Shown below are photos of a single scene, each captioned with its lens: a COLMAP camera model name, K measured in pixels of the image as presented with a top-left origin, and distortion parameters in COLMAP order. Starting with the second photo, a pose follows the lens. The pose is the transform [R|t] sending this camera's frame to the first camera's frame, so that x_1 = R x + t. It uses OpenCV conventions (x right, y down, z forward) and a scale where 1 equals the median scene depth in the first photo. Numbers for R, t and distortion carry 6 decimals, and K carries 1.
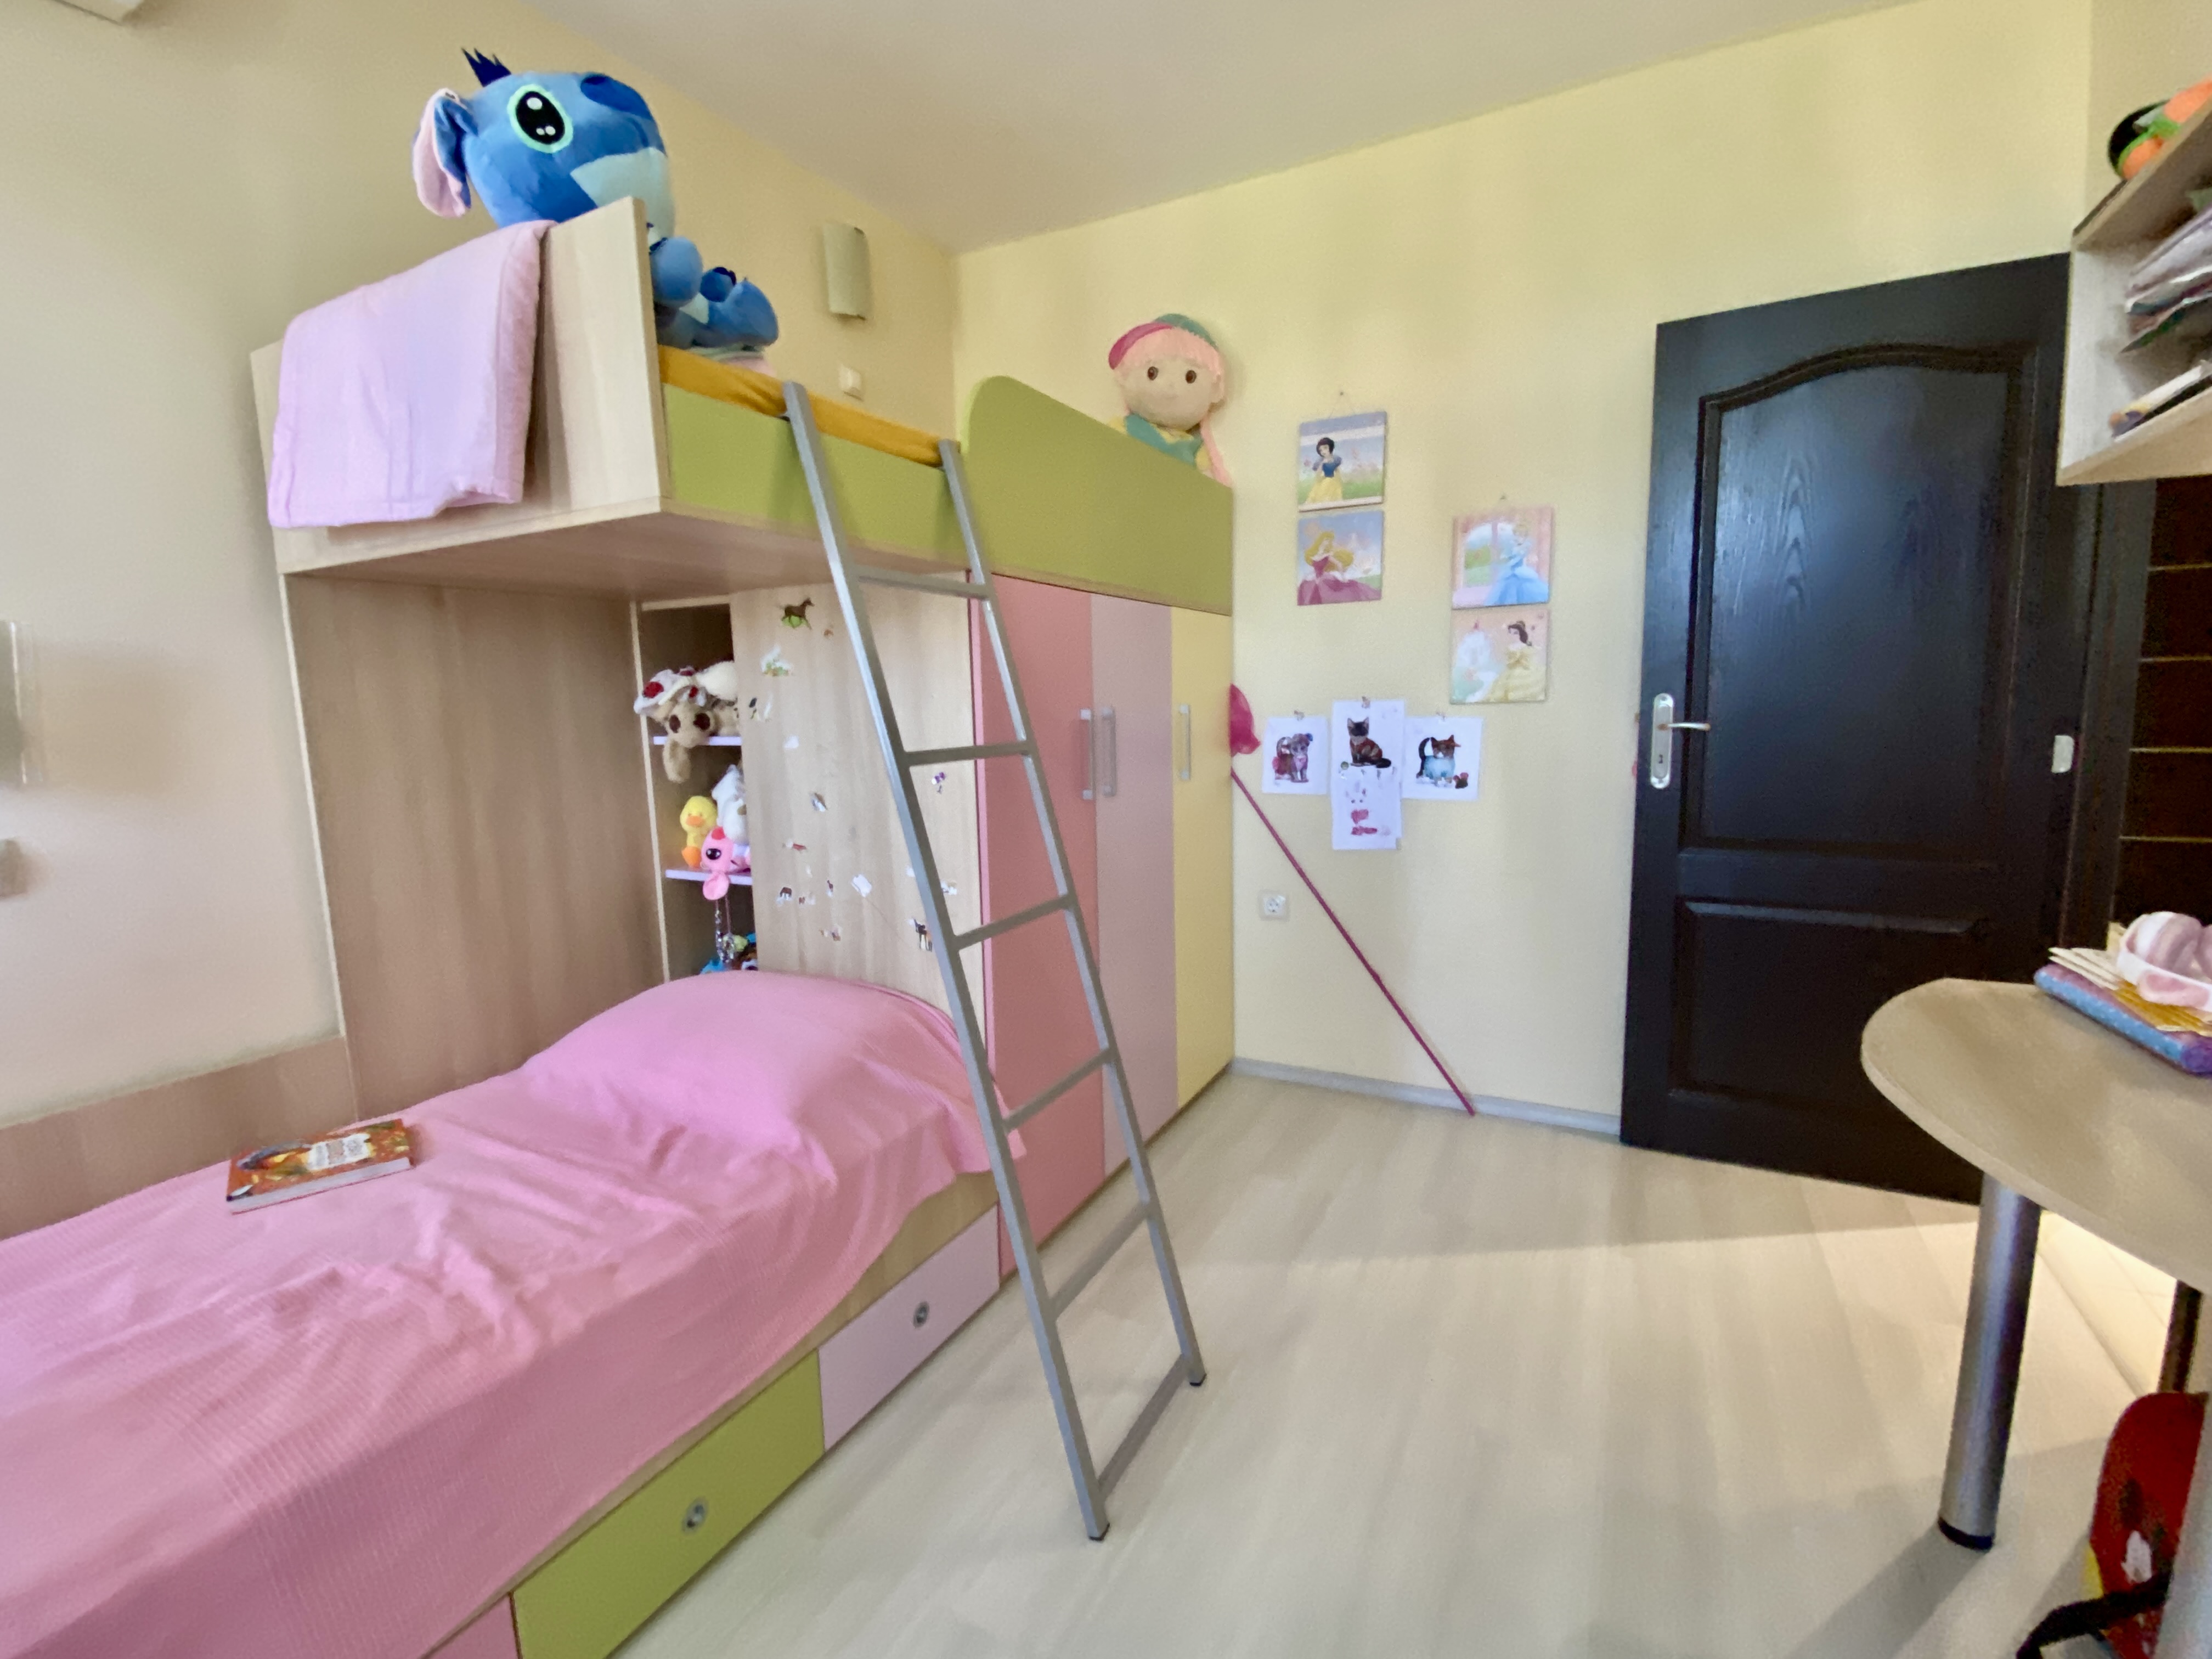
lens RADIAL K [[981.2, 0, 1101.4], [0, 981.2, 843.4], [0, 0, 1]] dist [0.024365, -0.022309]
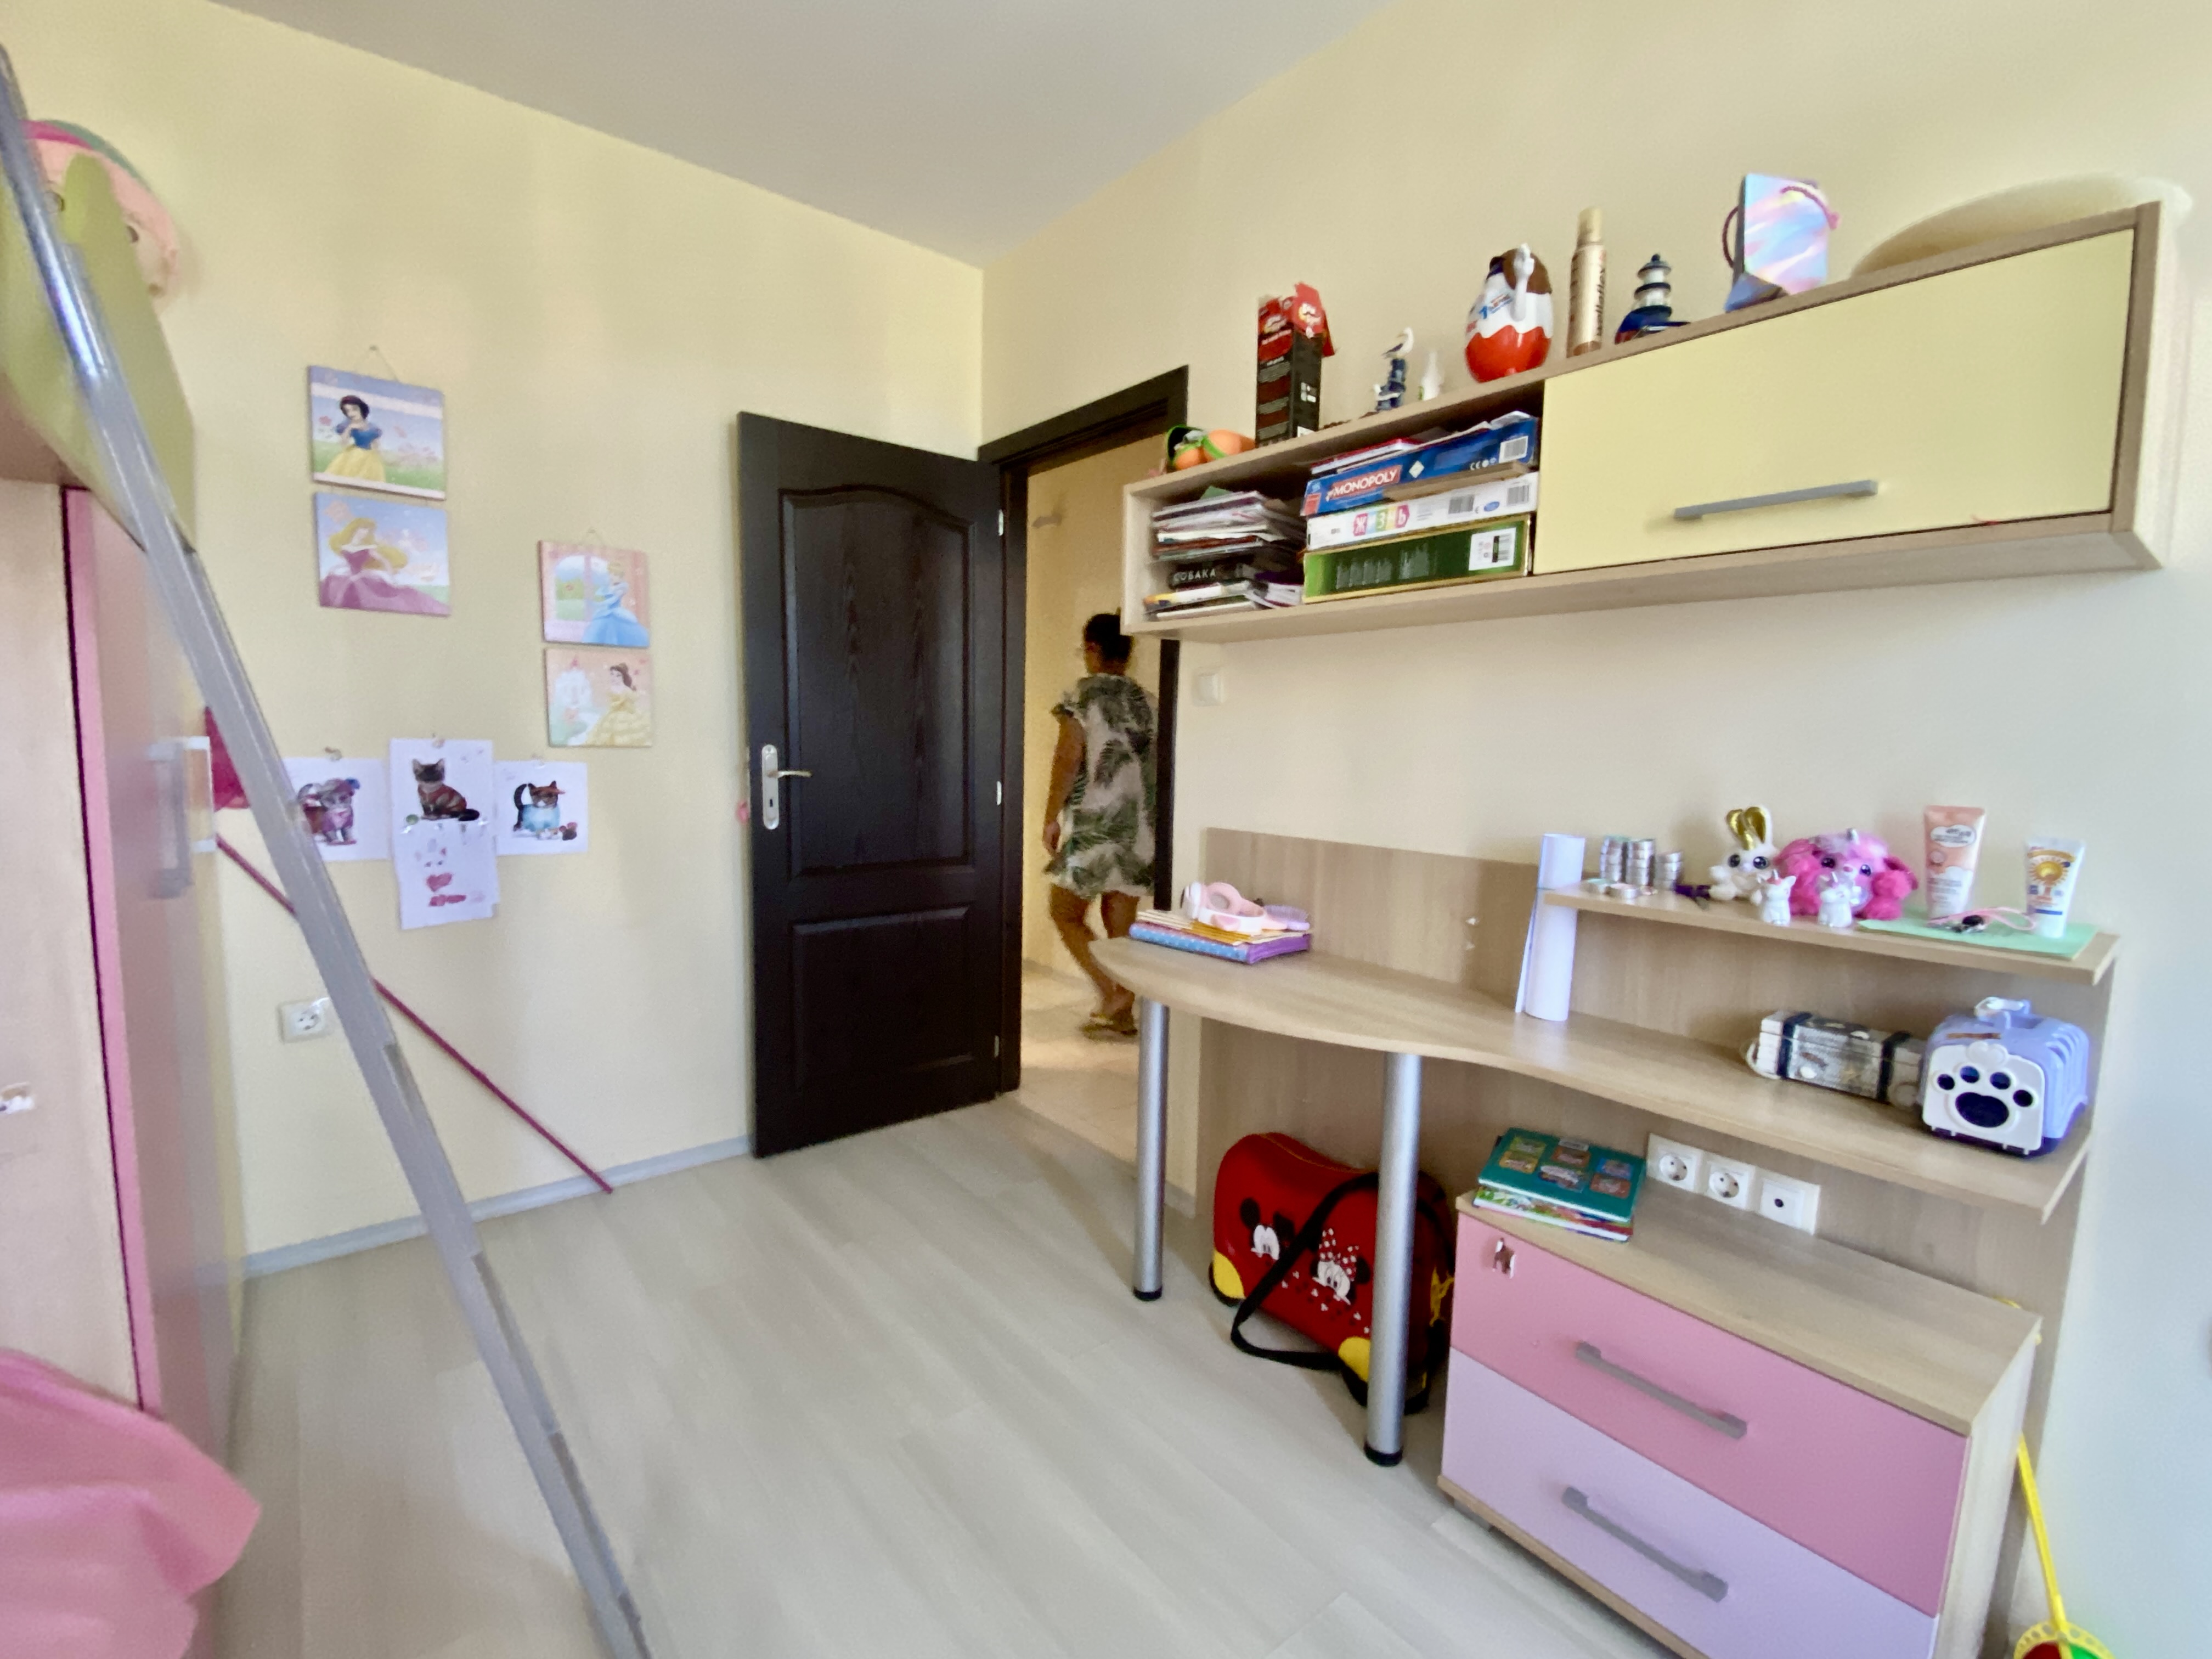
lens RADIAL K [[975.1, 0, 1097.9], [0, 975.1, 844.3], [0, 0, 1]] dist [0.024380, -0.026017]
pose [[0.393209, -0.061928, 0.917361, -0.278892], [0.097892, 0.994878, 0.025202, -0.027779], [-0.914223, 0.079892, 0.397257, 0.204222]]
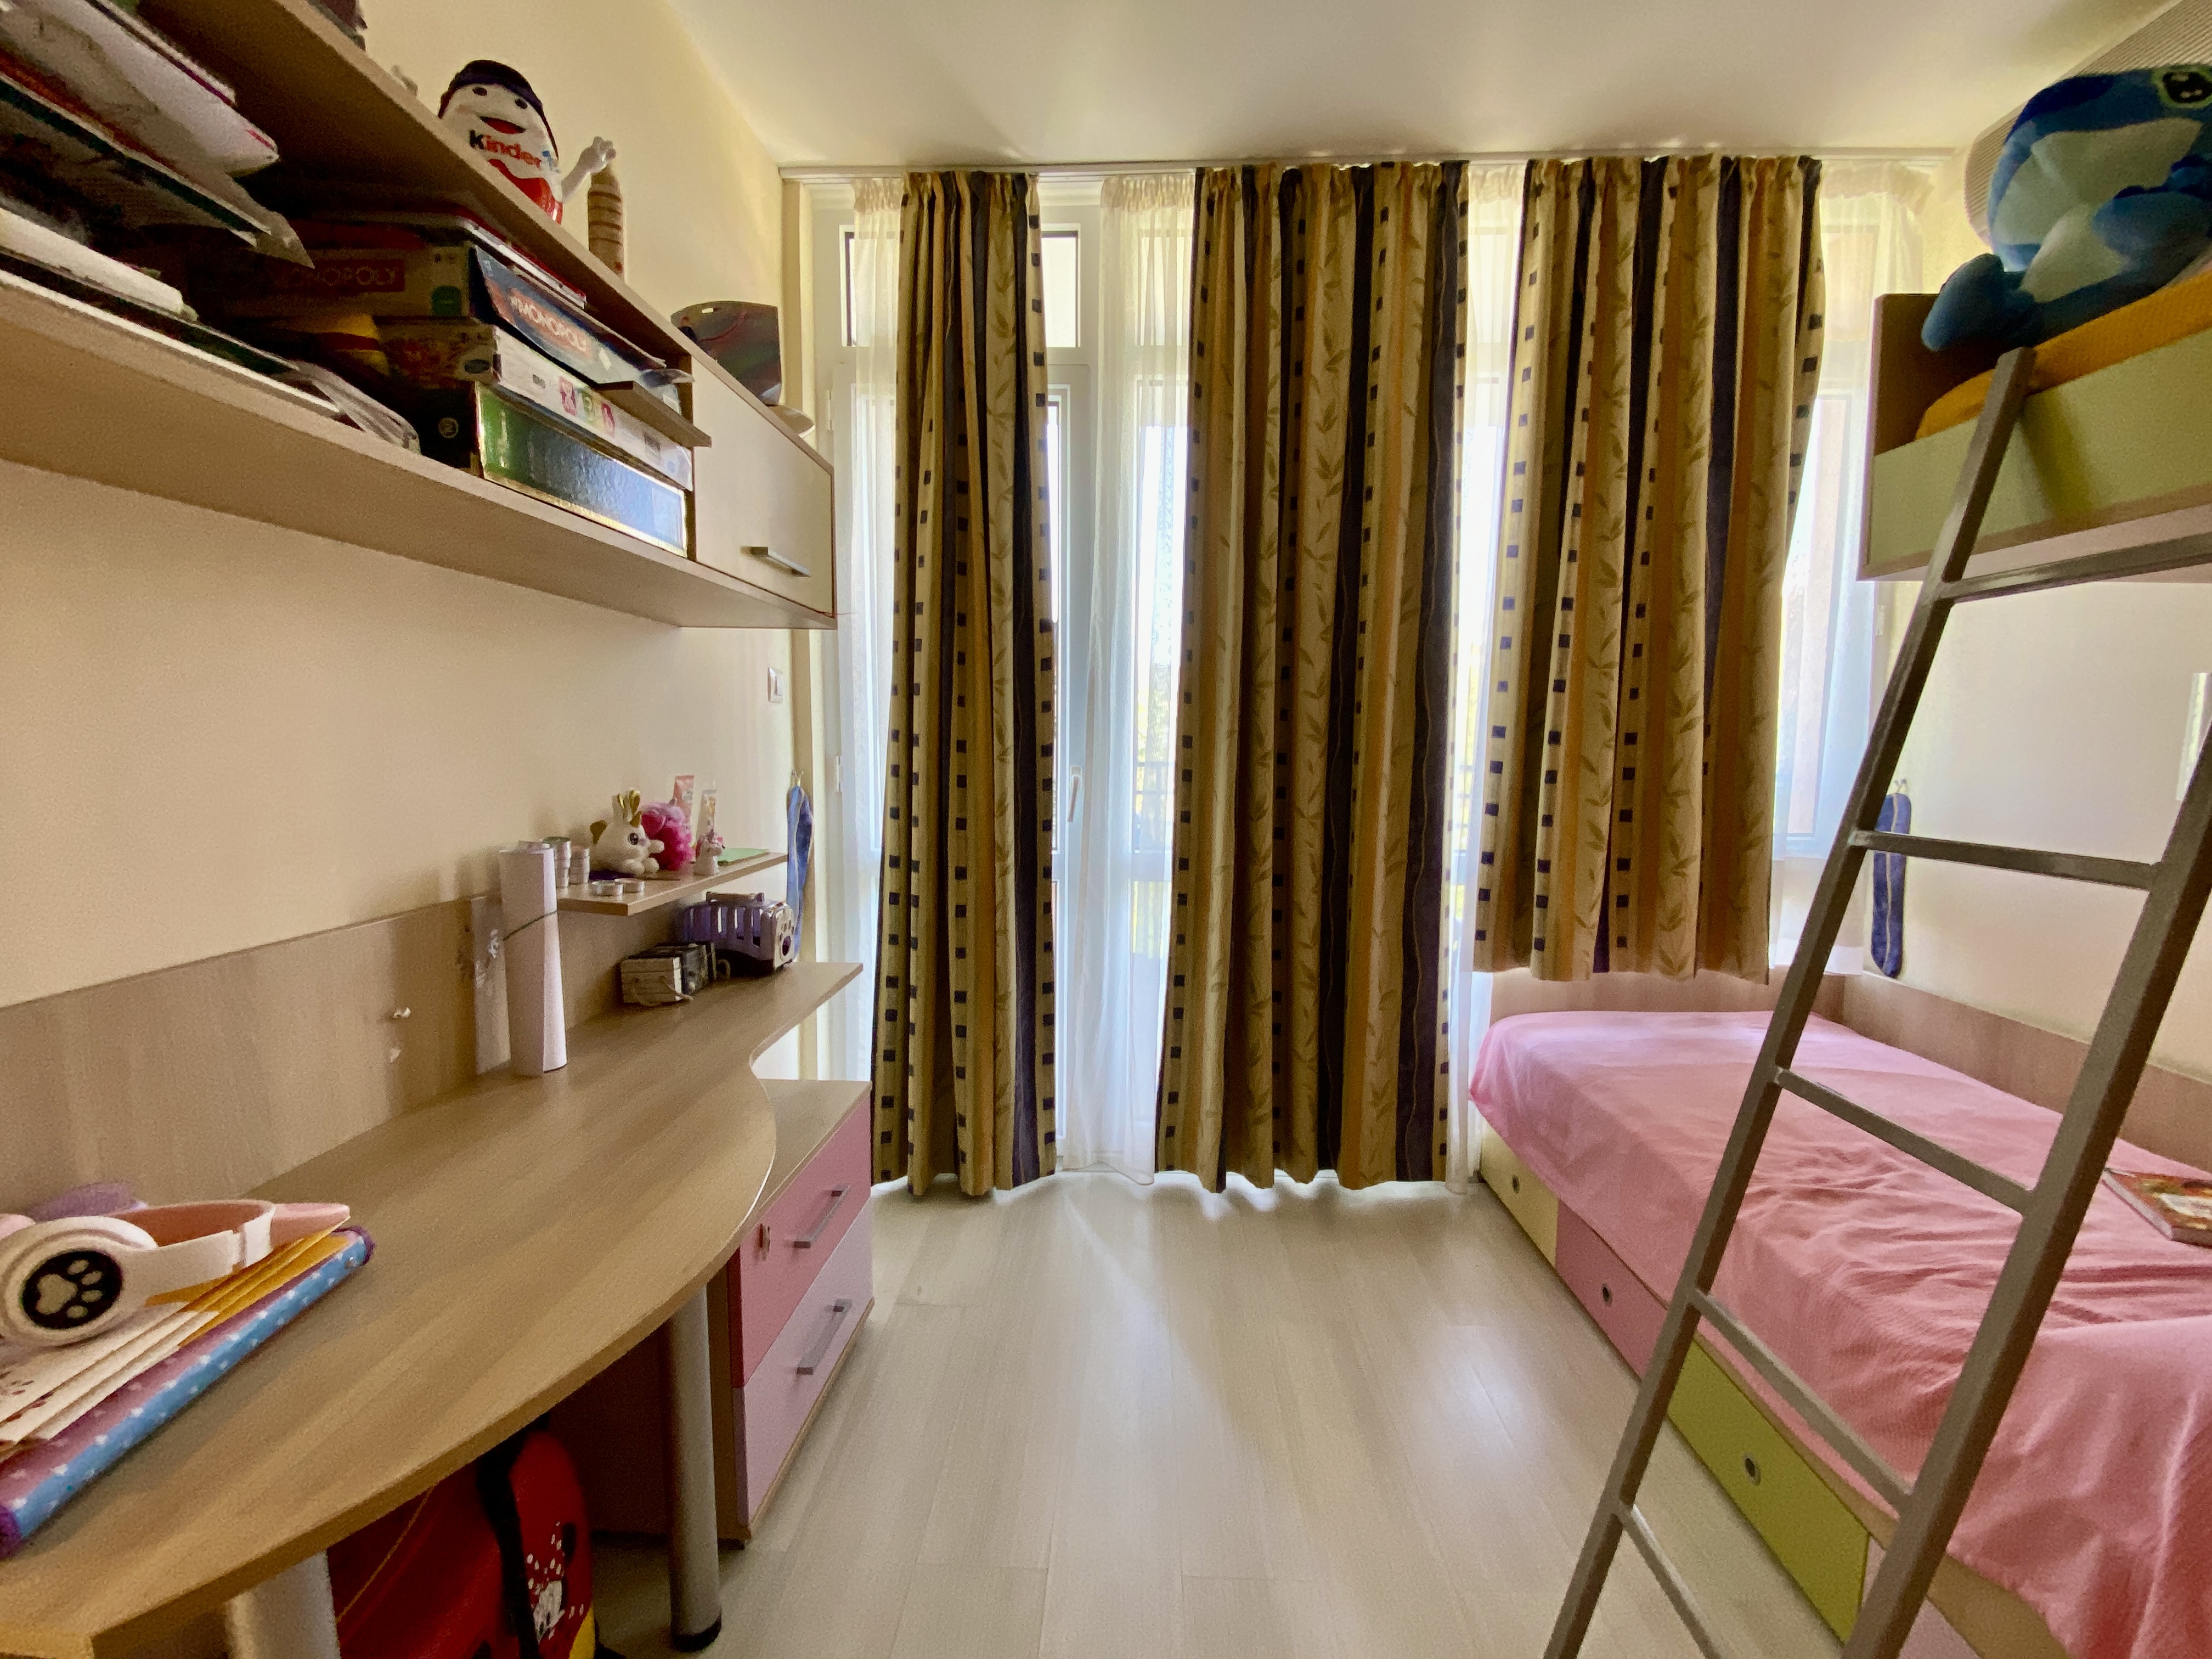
lens RADIAL K [[981.2, 0, 1101.4], [0, 981.2, 843.4], [0, 0, 1]] dist [0.024365, -0.022309]
pose [[-0.897005, 0.068764, -0.436640, 0.355794], [-0.044143, 0.968951, 0.243281, -0.129676], [0.439811, 0.237499, -0.866118, 0.750307]]
